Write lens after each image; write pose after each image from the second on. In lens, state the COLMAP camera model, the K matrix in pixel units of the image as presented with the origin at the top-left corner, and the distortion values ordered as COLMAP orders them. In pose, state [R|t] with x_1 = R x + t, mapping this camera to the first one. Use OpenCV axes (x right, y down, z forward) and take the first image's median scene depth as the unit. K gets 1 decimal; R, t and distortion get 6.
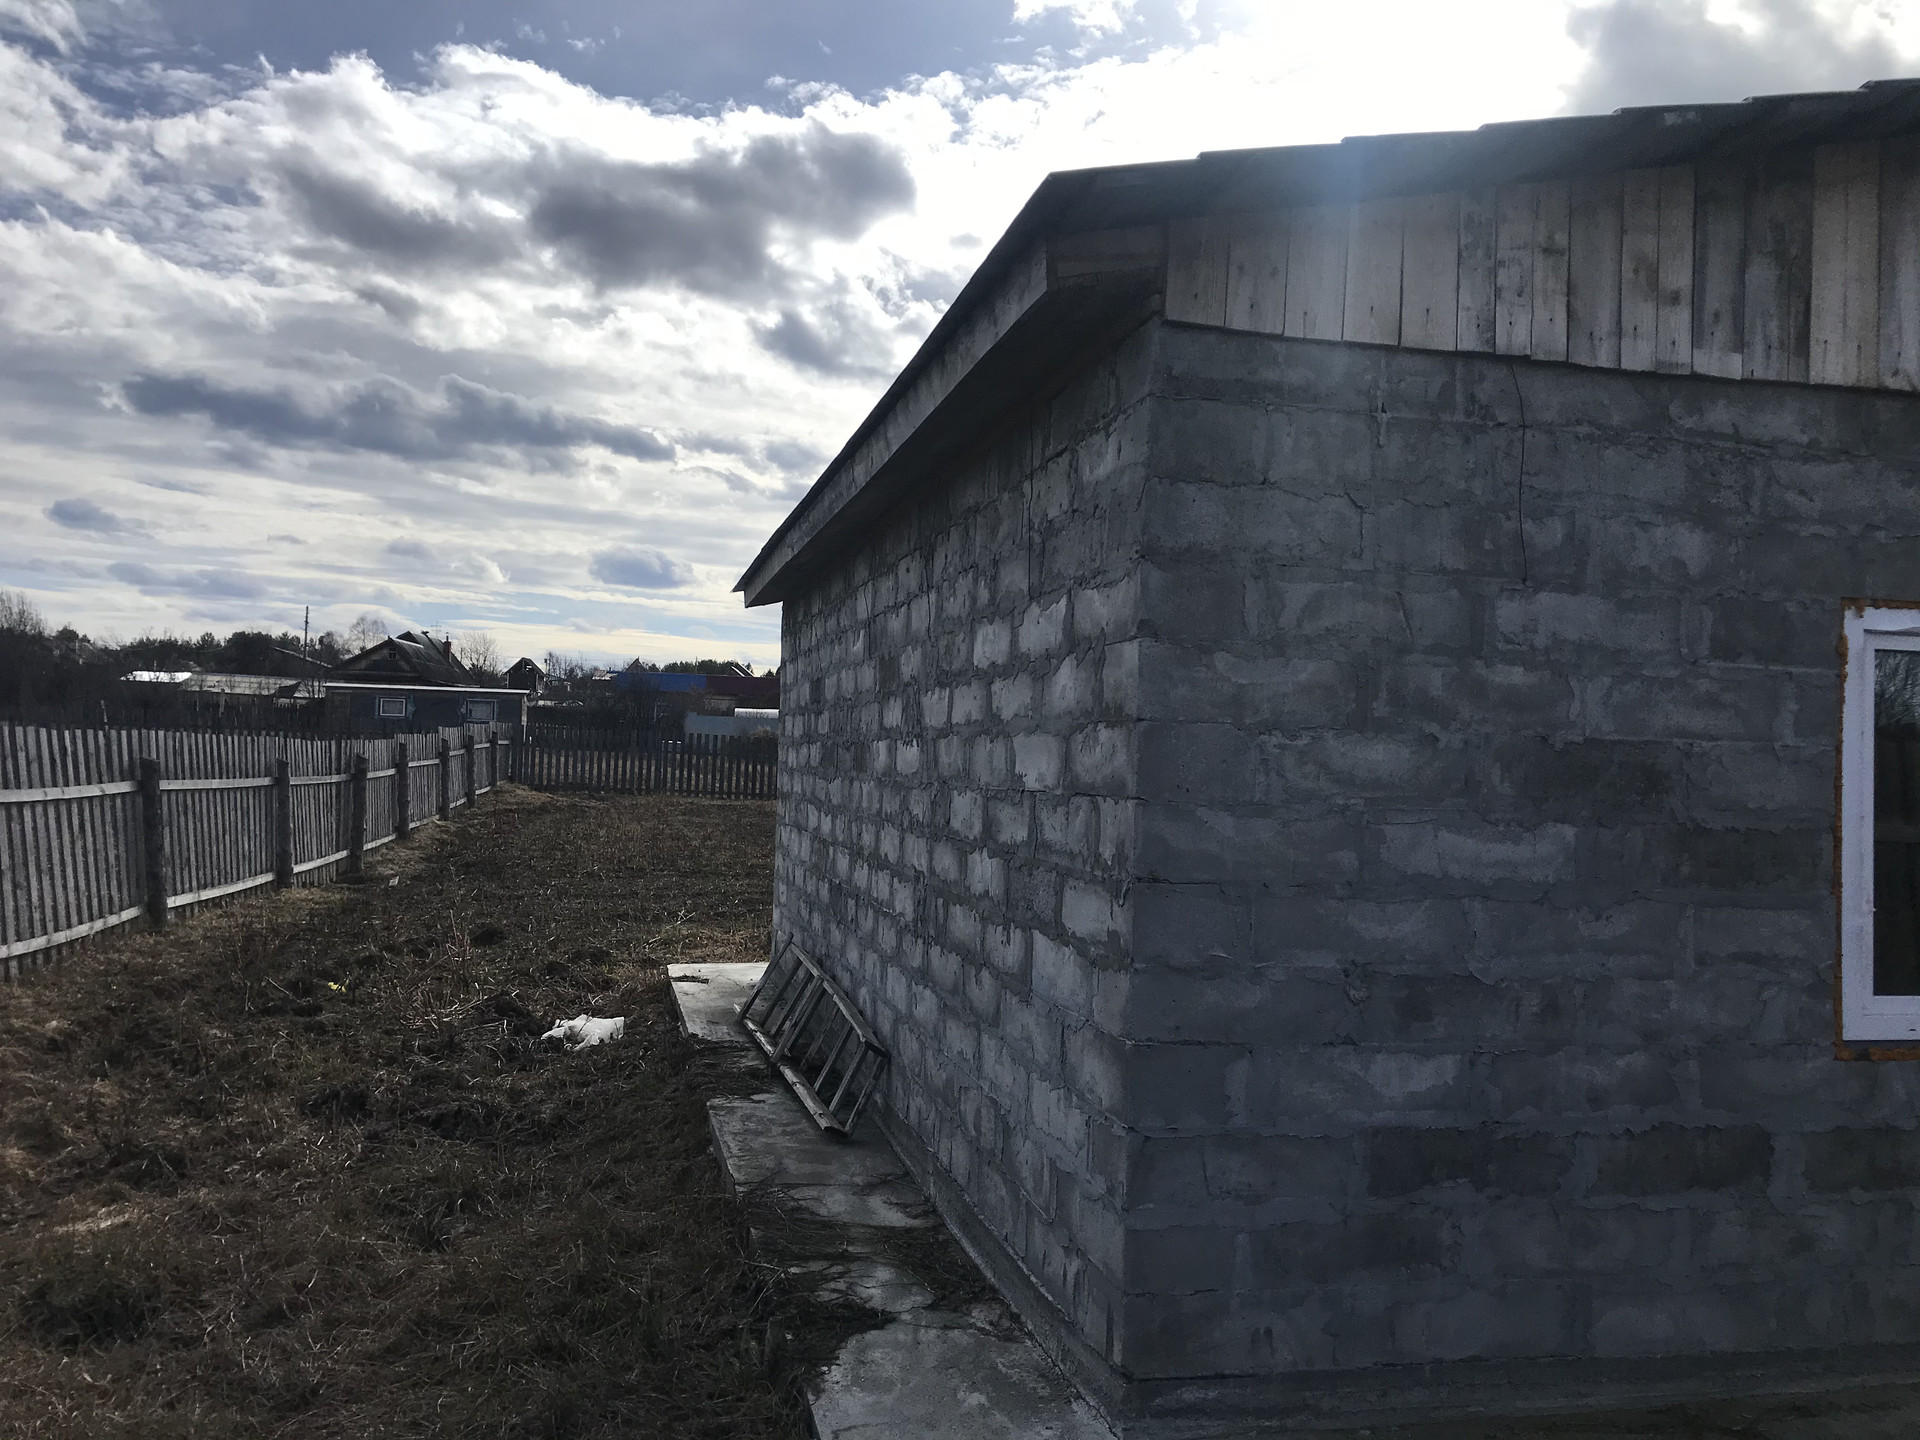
lens RADIAL K [[1591.7, 0, 960.0], [0, 1591.7, 720.0], [0, 0, 1]] dist [-0.005056, 0.041777]
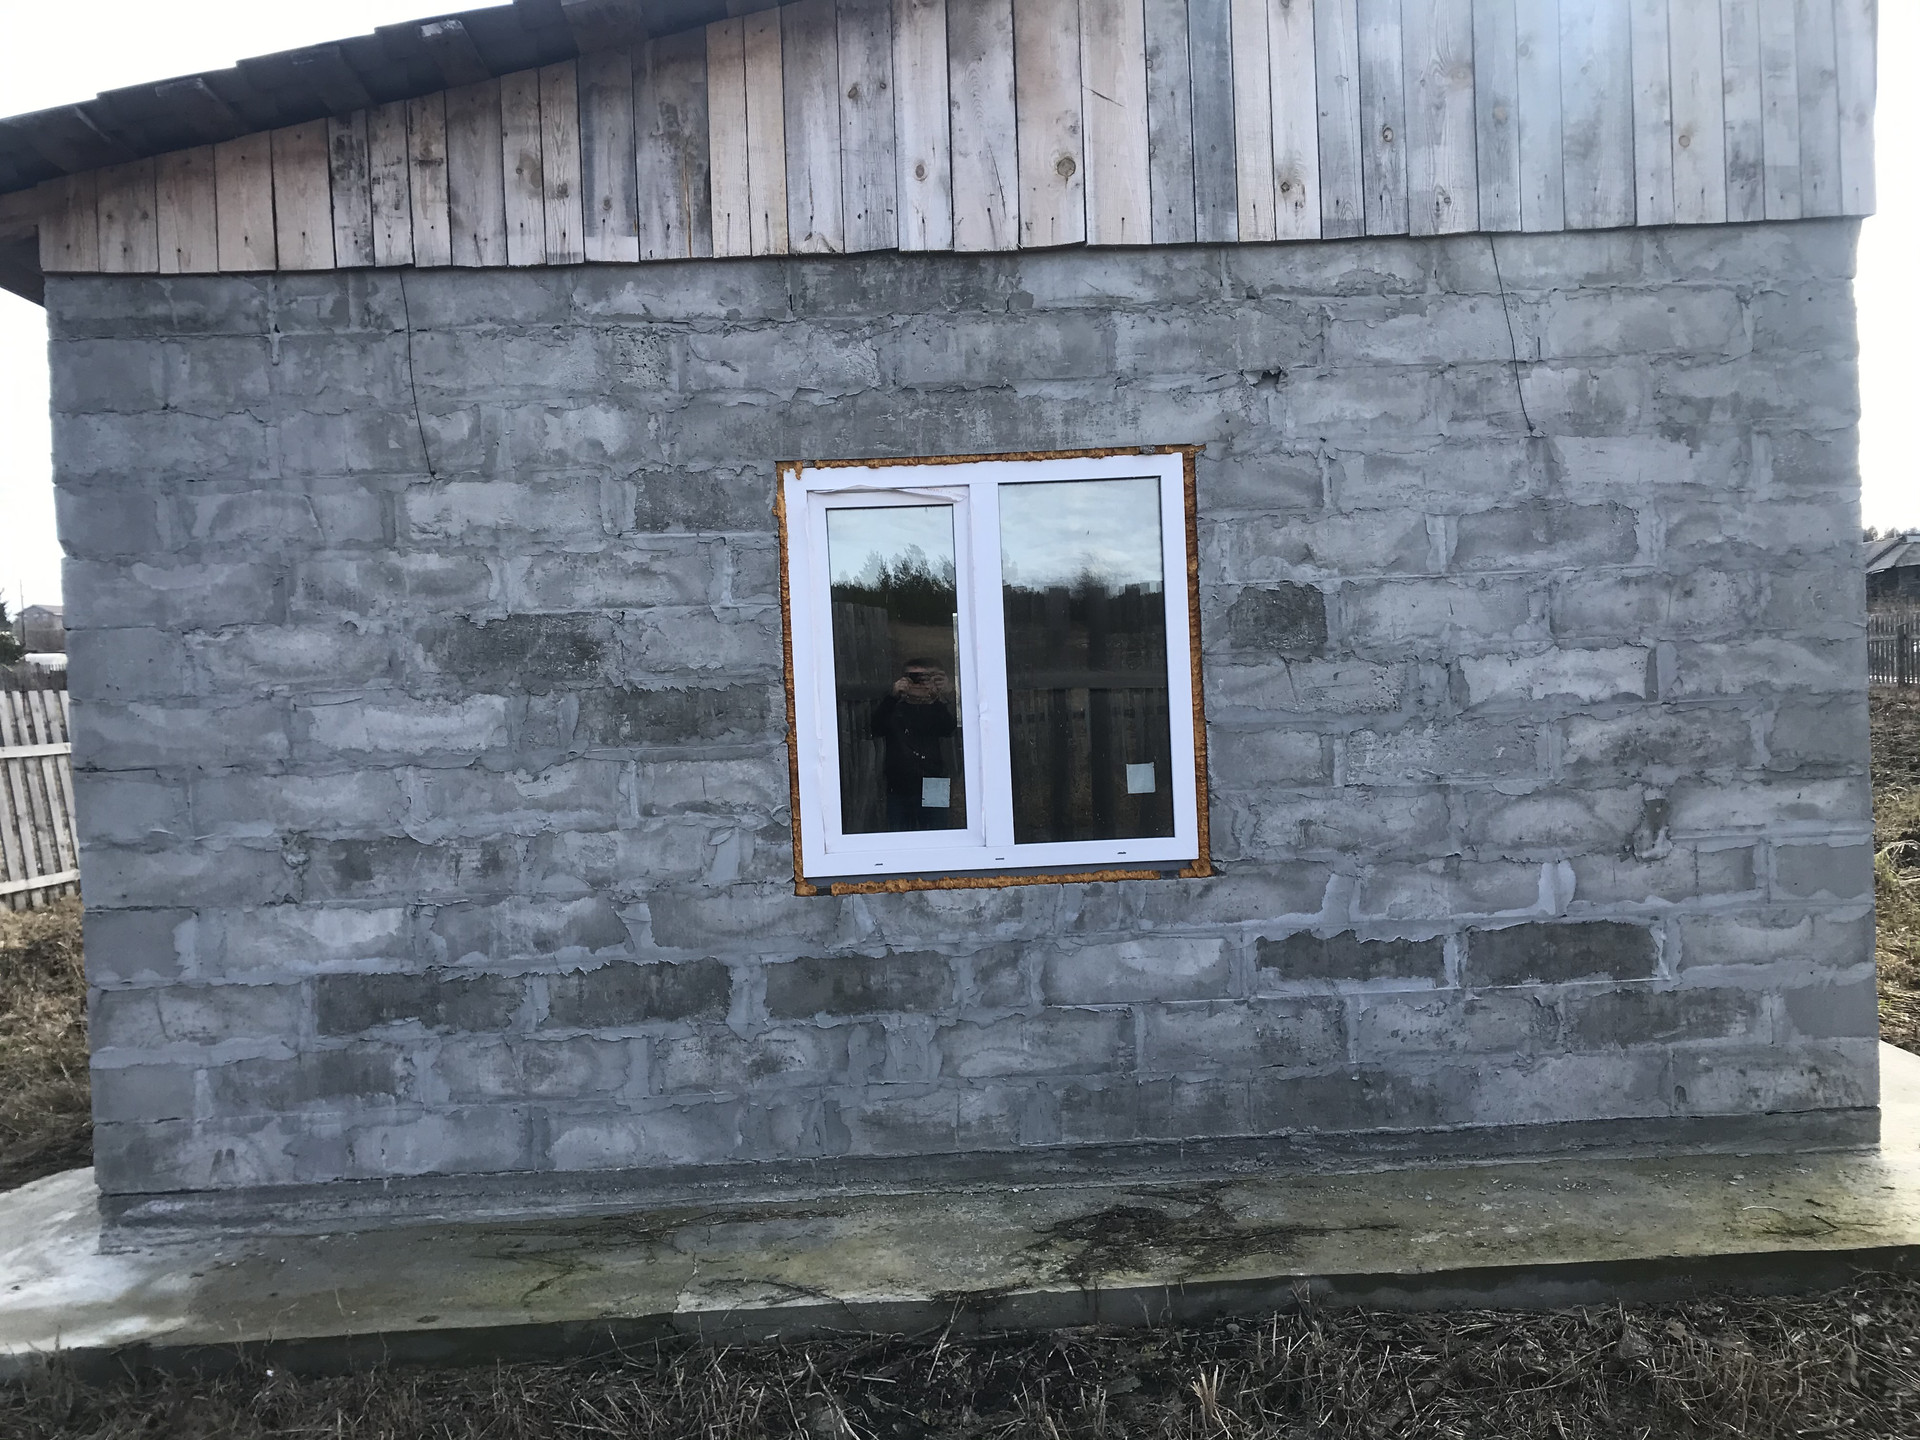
lens RADIAL K [[1568.9, 0, 960.1], [0, 1568.9, 729.8], [0, 0, 1]] dist [0.009930, -0.005860]
pose [[0.983253, -0.063836, -0.170699, 0.879905], [0.075098, 0.995348, 0.060347, 0.048464], [0.166052, -0.072155, 0.983474, -0.006637]]
